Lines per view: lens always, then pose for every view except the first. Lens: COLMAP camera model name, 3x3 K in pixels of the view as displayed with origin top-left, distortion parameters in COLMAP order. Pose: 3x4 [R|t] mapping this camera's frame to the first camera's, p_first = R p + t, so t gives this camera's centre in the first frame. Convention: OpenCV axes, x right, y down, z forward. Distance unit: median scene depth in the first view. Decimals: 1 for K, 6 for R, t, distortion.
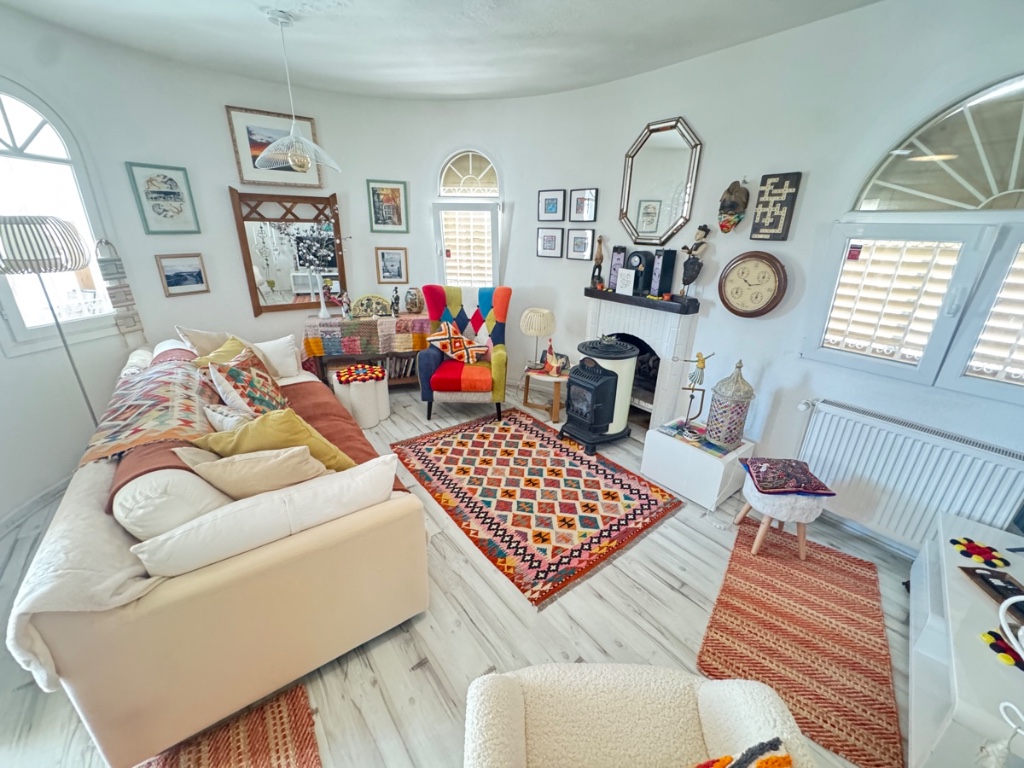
lens RADIAL K [[411.2, 0, 516.4], [0, 411.2, 385.7], [0, 0, 1]] dist [-0.003560, 0.000419]
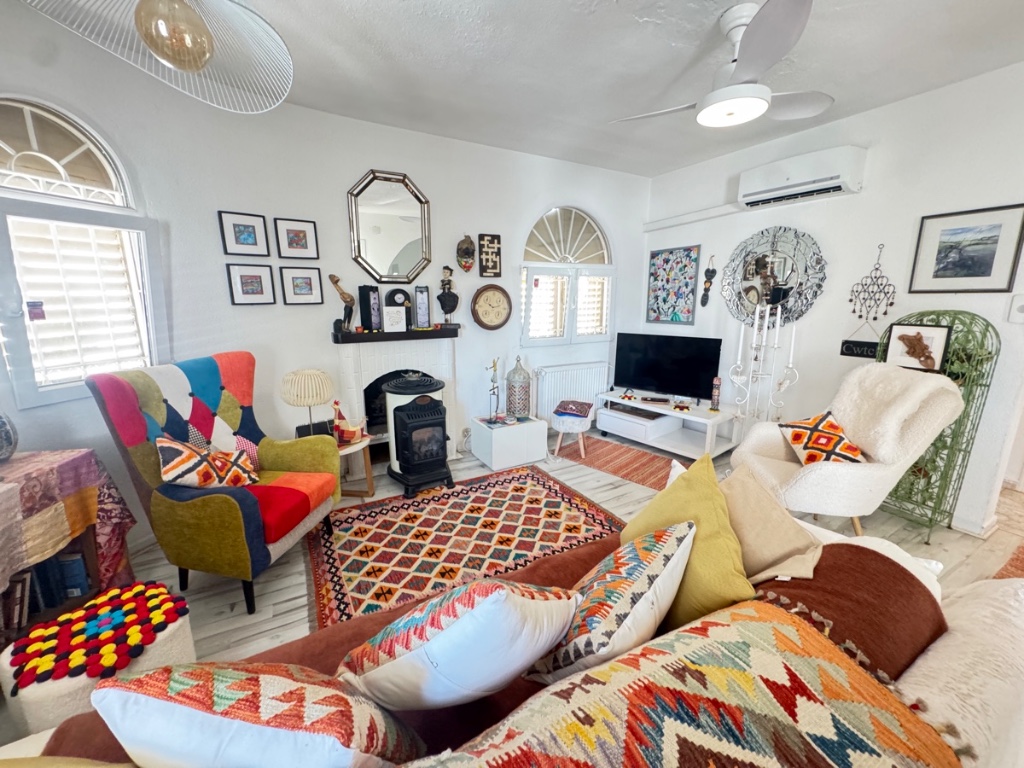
lens RADIAL K [[411.2, 0, 513.9], [0, 411.2, 381.2], [0, 0, 1]] dist [-0.003560, 0.000419]
pose [[0.140006, -0.231947, 0.962600, -0.704692], [0.355387, 0.919168, 0.169793, -0.184674], [-0.924174, 0.318323, 0.211120, 0.581840]]
